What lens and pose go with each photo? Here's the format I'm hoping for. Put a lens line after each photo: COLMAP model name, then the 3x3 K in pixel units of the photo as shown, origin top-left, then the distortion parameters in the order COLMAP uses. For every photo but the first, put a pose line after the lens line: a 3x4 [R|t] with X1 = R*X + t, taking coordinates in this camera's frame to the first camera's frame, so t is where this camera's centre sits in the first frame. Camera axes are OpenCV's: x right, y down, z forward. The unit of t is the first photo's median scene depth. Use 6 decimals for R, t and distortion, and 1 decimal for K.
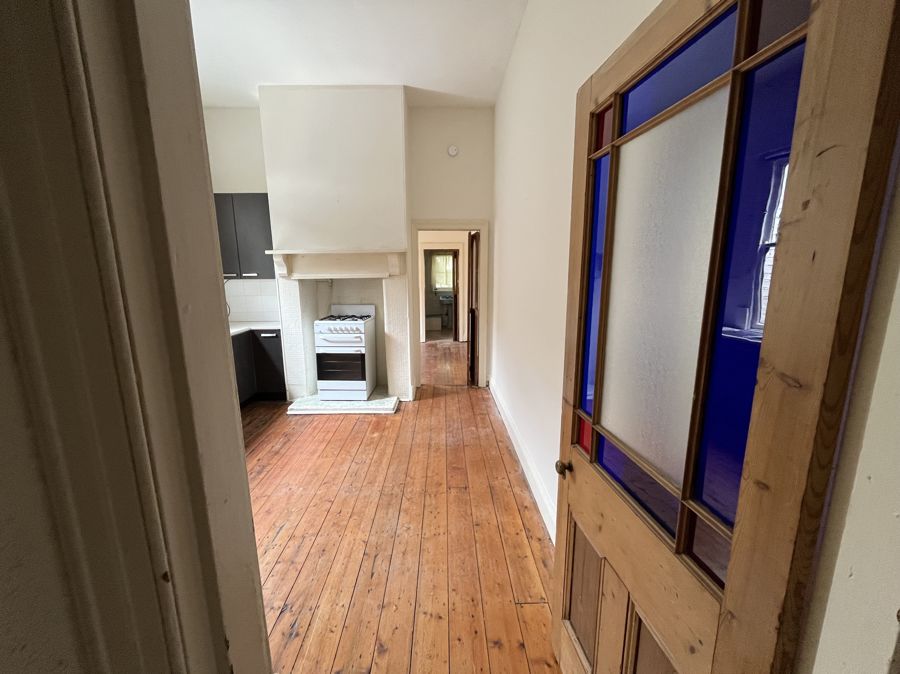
lens RADIAL K [[365.4, 0, 450.9], [0, 365.4, 340.4], [0, 0, 1]] dist [-0.002053, 0.000256]
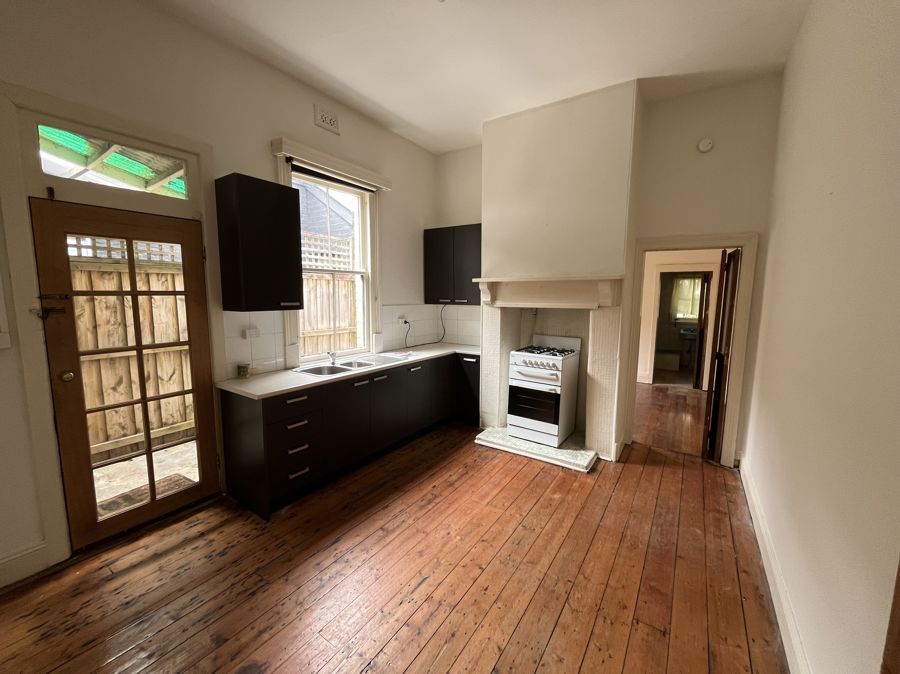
lens RADIAL K [[365.4, 0, 455.1], [0, 365.4, 336.3], [0, 0, 1]] dist [-0.002053, 0.000256]
pose [[0.820807, 0.081208, -0.565404, 0.040967], [-0.118941, 0.992444, -0.030126, -0.045385], [0.558685, 0.091978, 0.824264, 0.131593]]
